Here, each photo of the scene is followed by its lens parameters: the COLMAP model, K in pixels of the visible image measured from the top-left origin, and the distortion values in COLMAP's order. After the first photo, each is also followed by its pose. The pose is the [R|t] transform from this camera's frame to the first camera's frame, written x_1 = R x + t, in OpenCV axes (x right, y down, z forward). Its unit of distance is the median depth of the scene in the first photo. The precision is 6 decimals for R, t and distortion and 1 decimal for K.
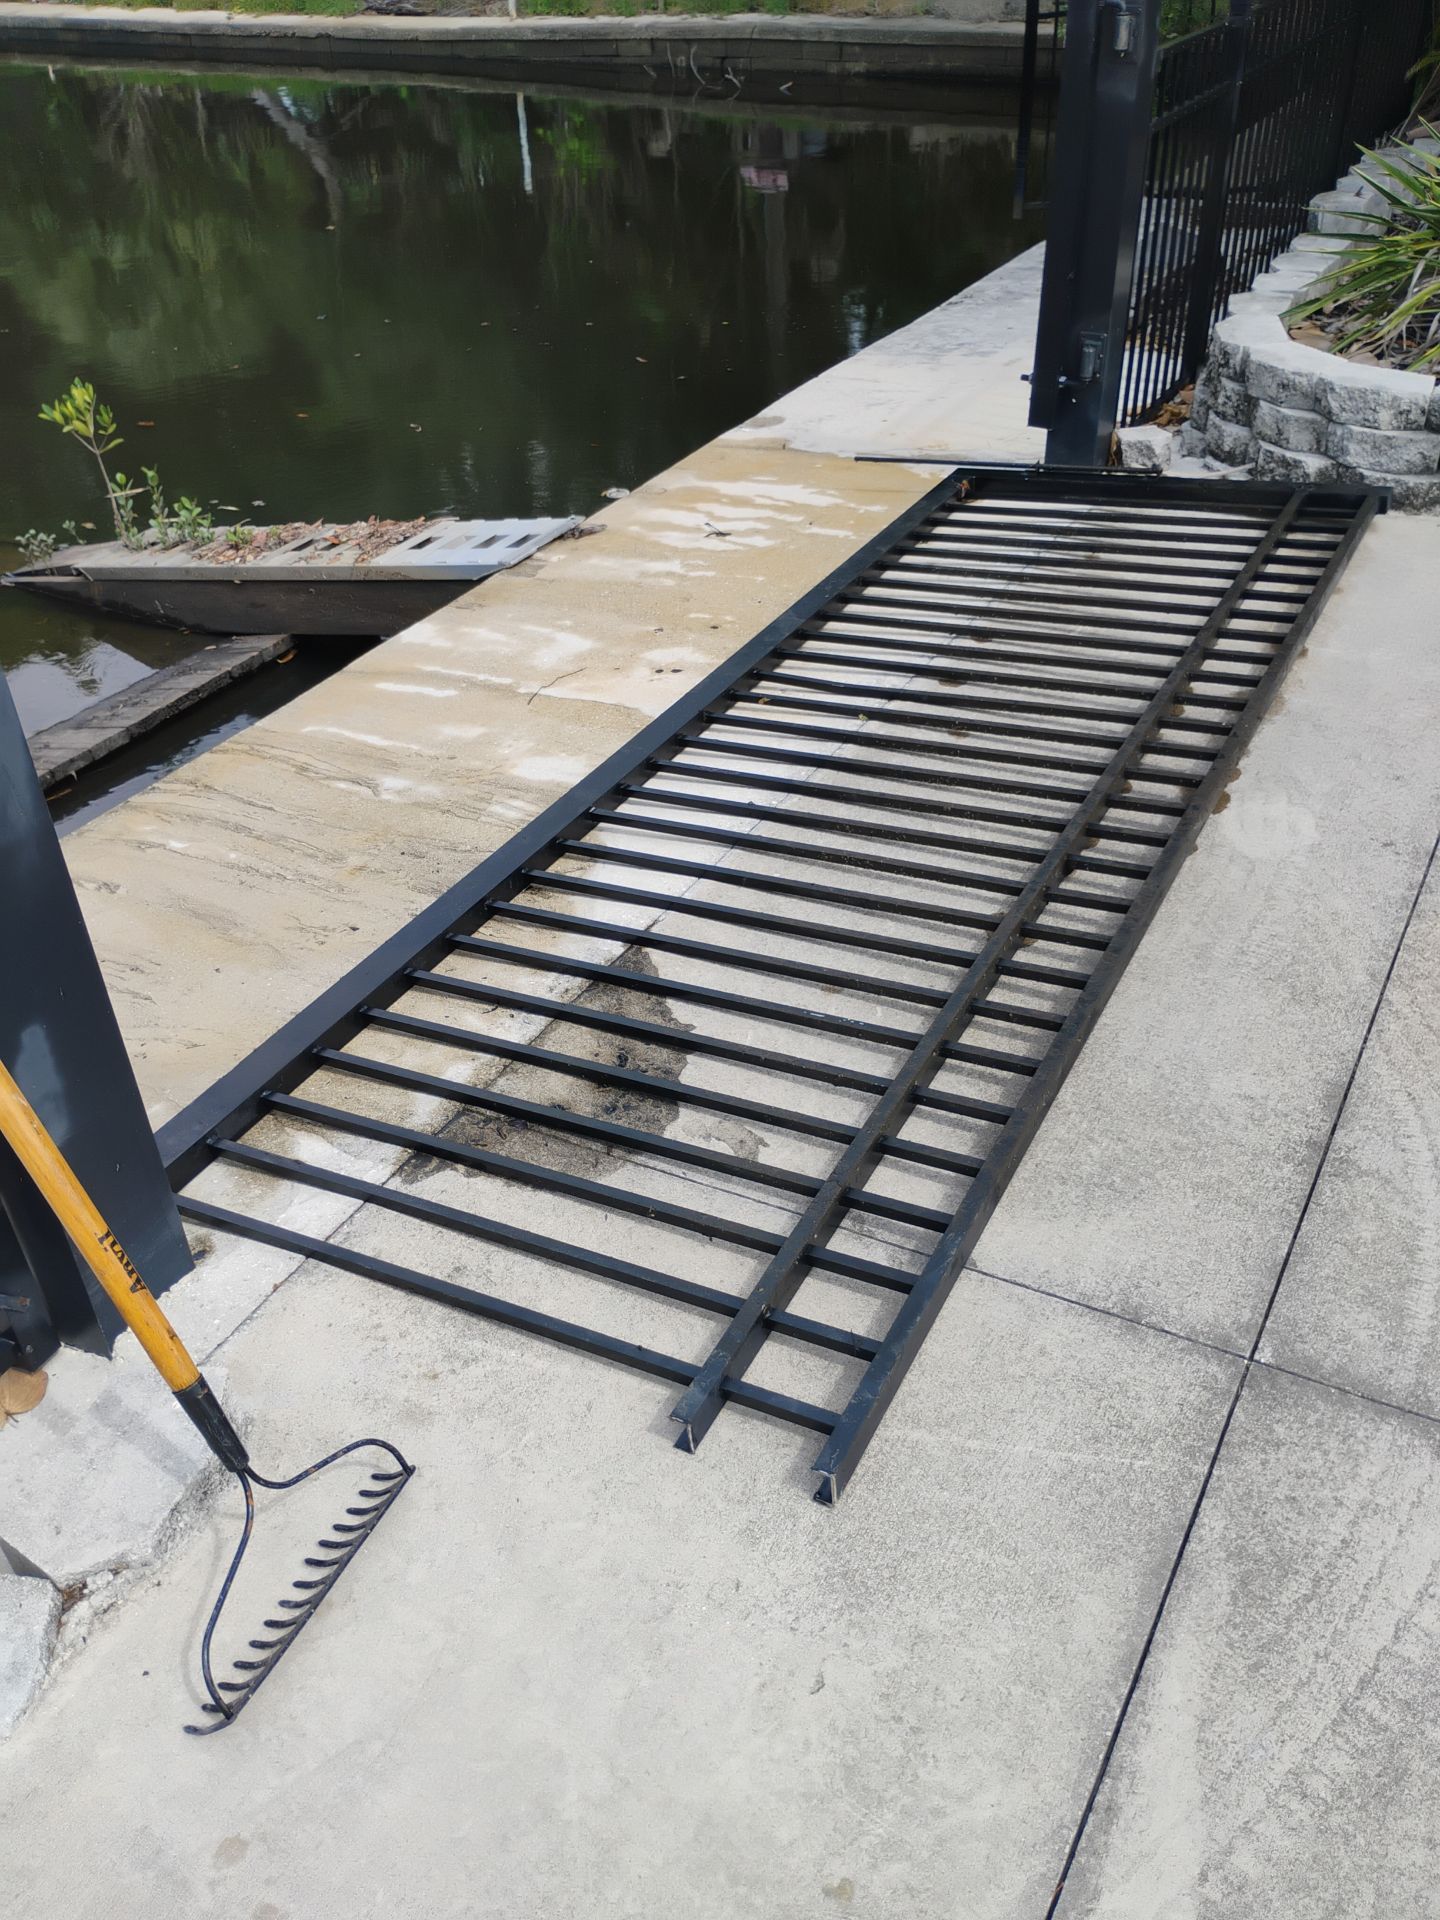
lens RADIAL K [[1620.4, 0, 720.0], [0, 1620.4, 960.0], [0, 0, 1]] dist [0.060642, -0.086949]
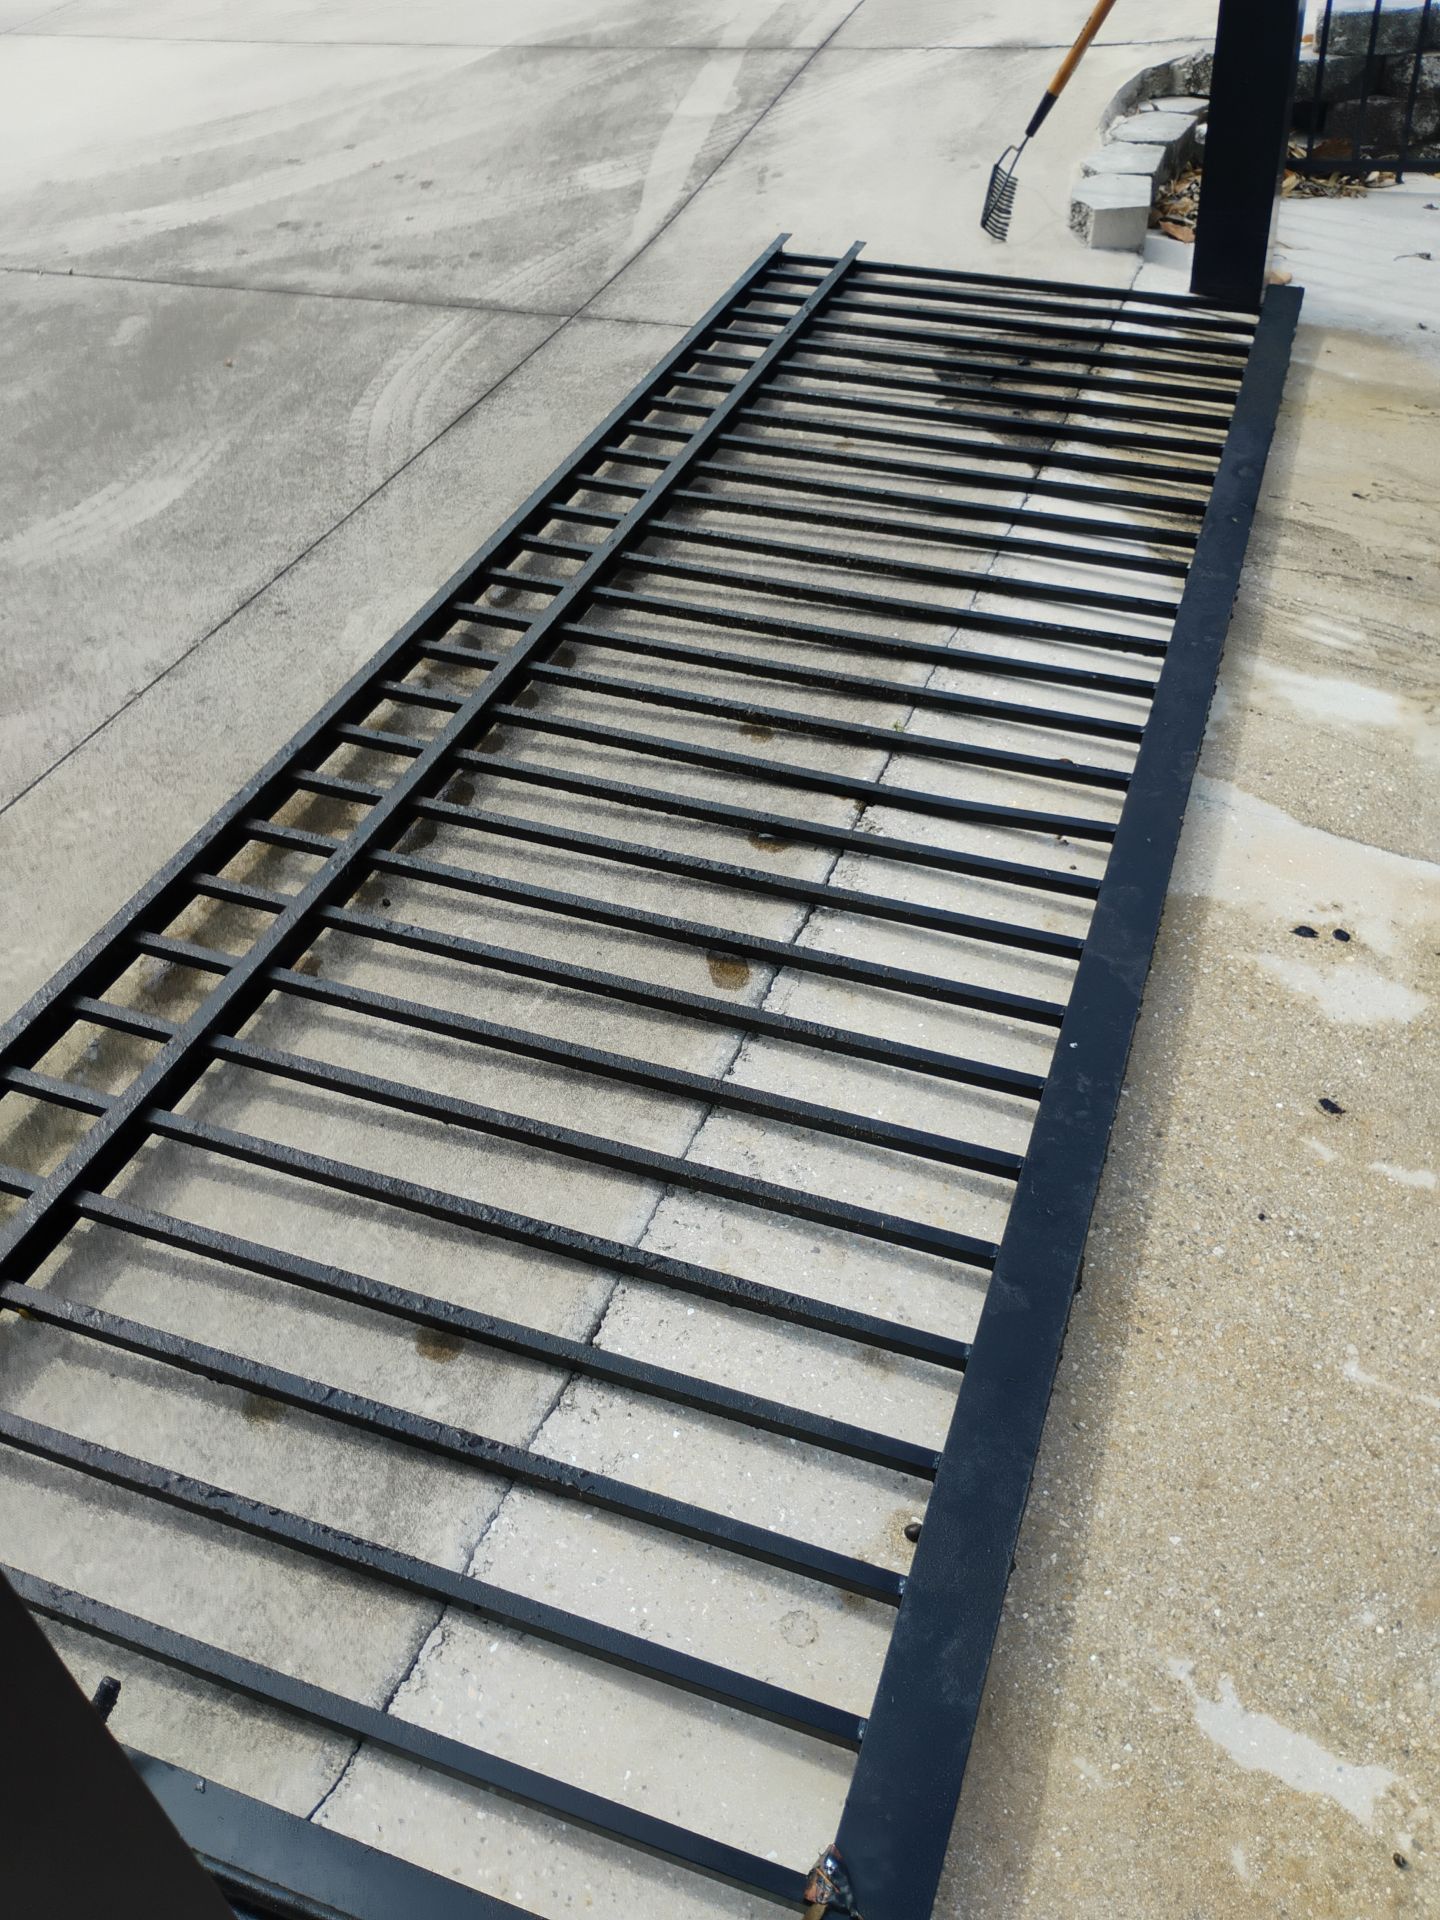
lens RADIAL K [[1620.4, 0, 720.0], [0, 1620.4, 960.0], [0, 0, 1]] dist [0.060642, -0.086949]
pose [[-0.984489, 0.171262, -0.038077, 0.177729], [0.009911, 0.270974, 0.962536, -0.675548], [0.175164, 0.947229, -0.268469, 1.111864]]
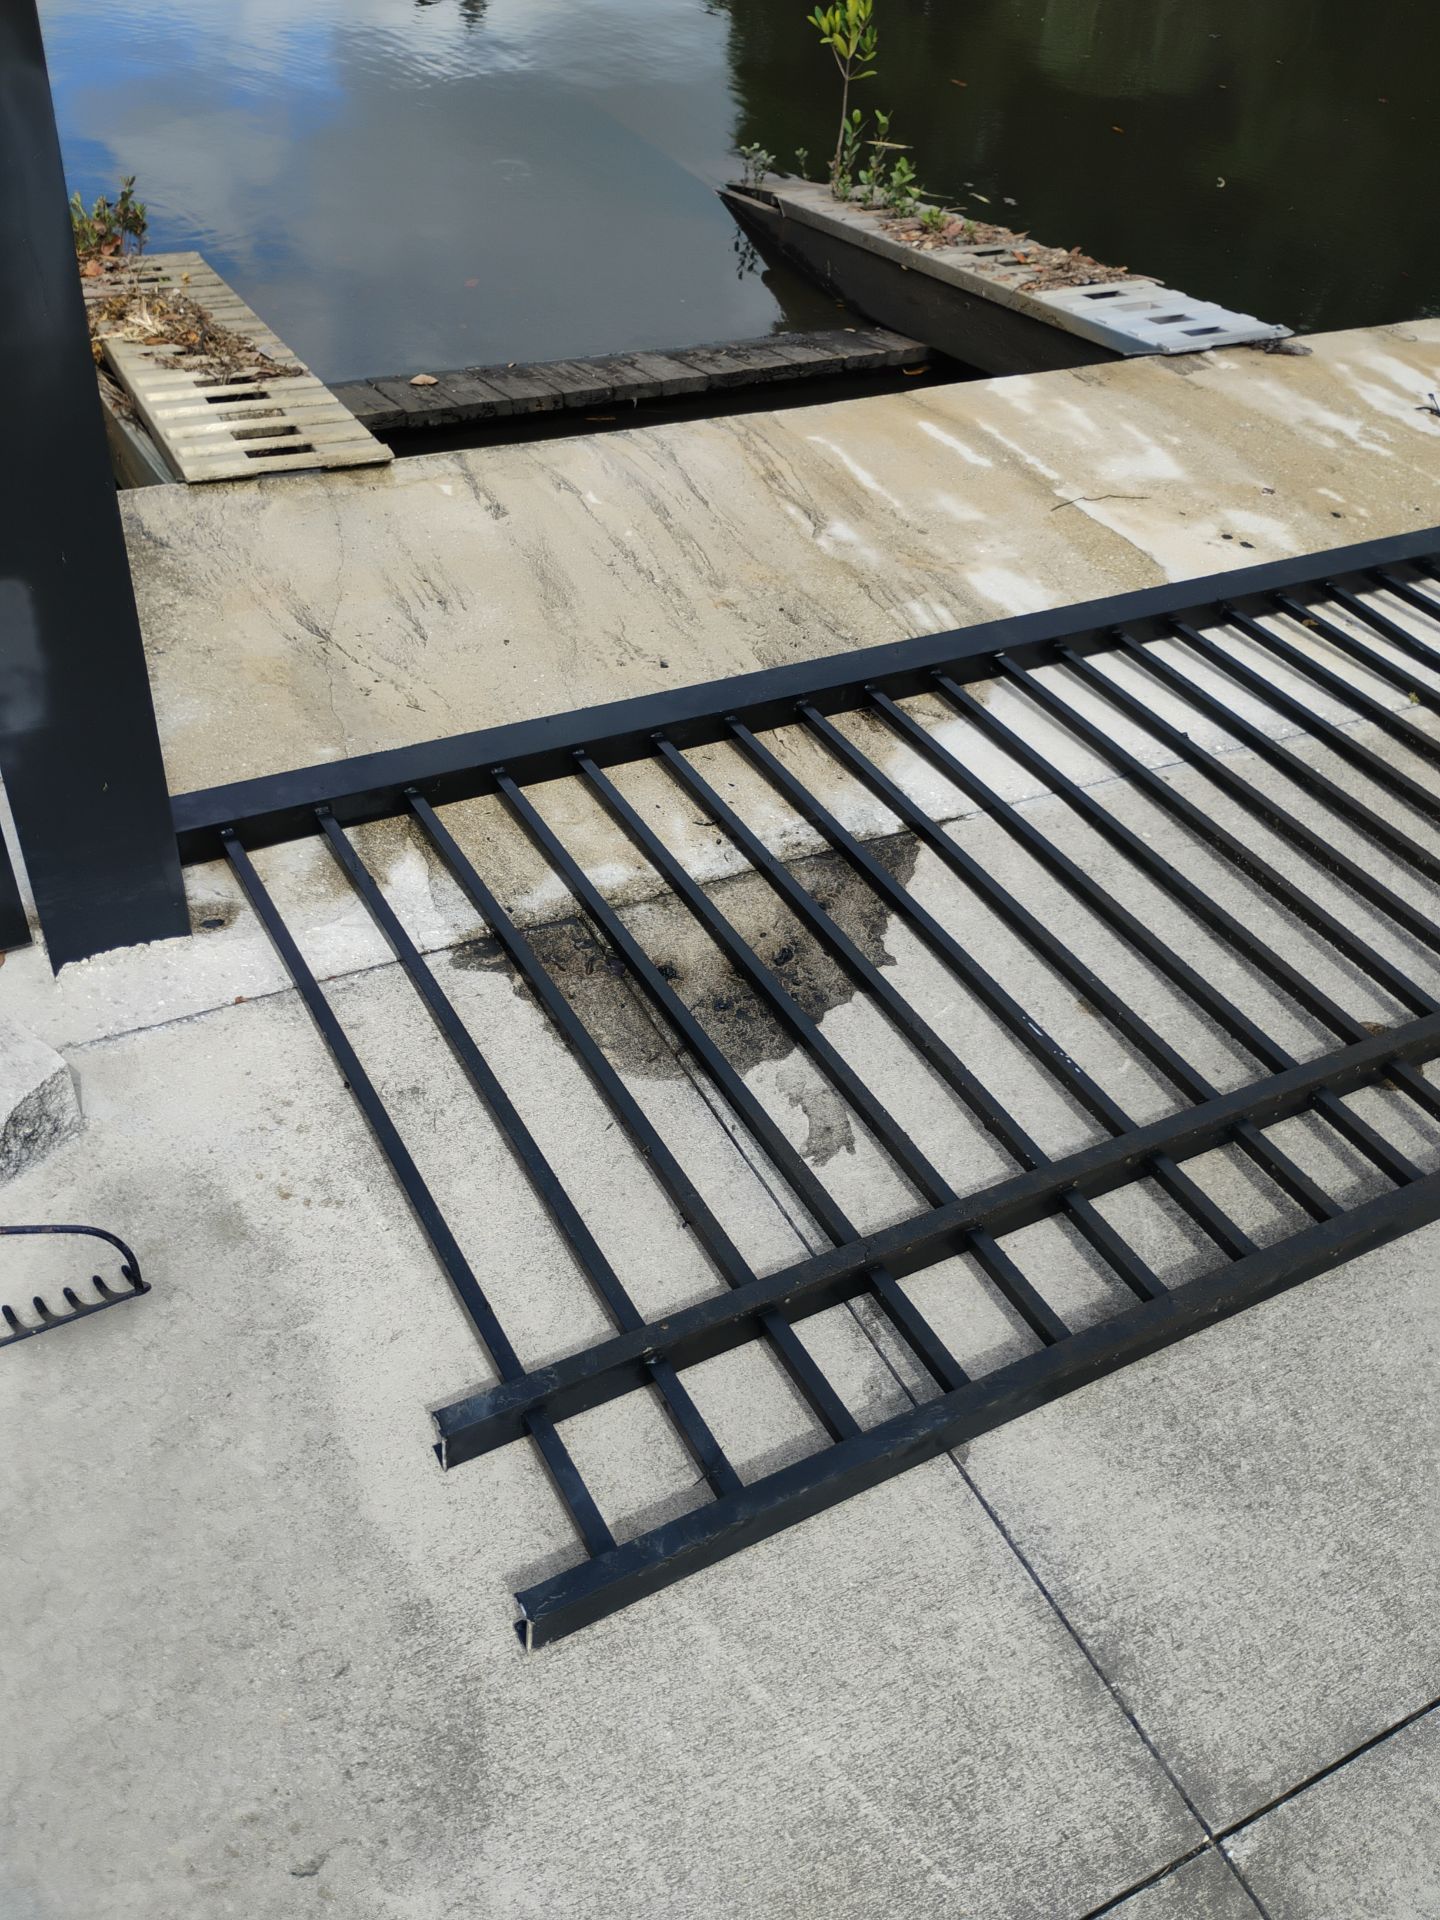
lens RADIAL K [[1620.4, 0, 720.0], [0, 1620.4, 960.0], [0, 0, 1]] dist [0.060642, -0.086949]
pose [[0.824989, 0.476660, -0.303626, 0.097131], [-0.433168, 0.878385, 0.202002, -0.051730], [0.362987, -0.035129, 0.931132, 0.171230]]
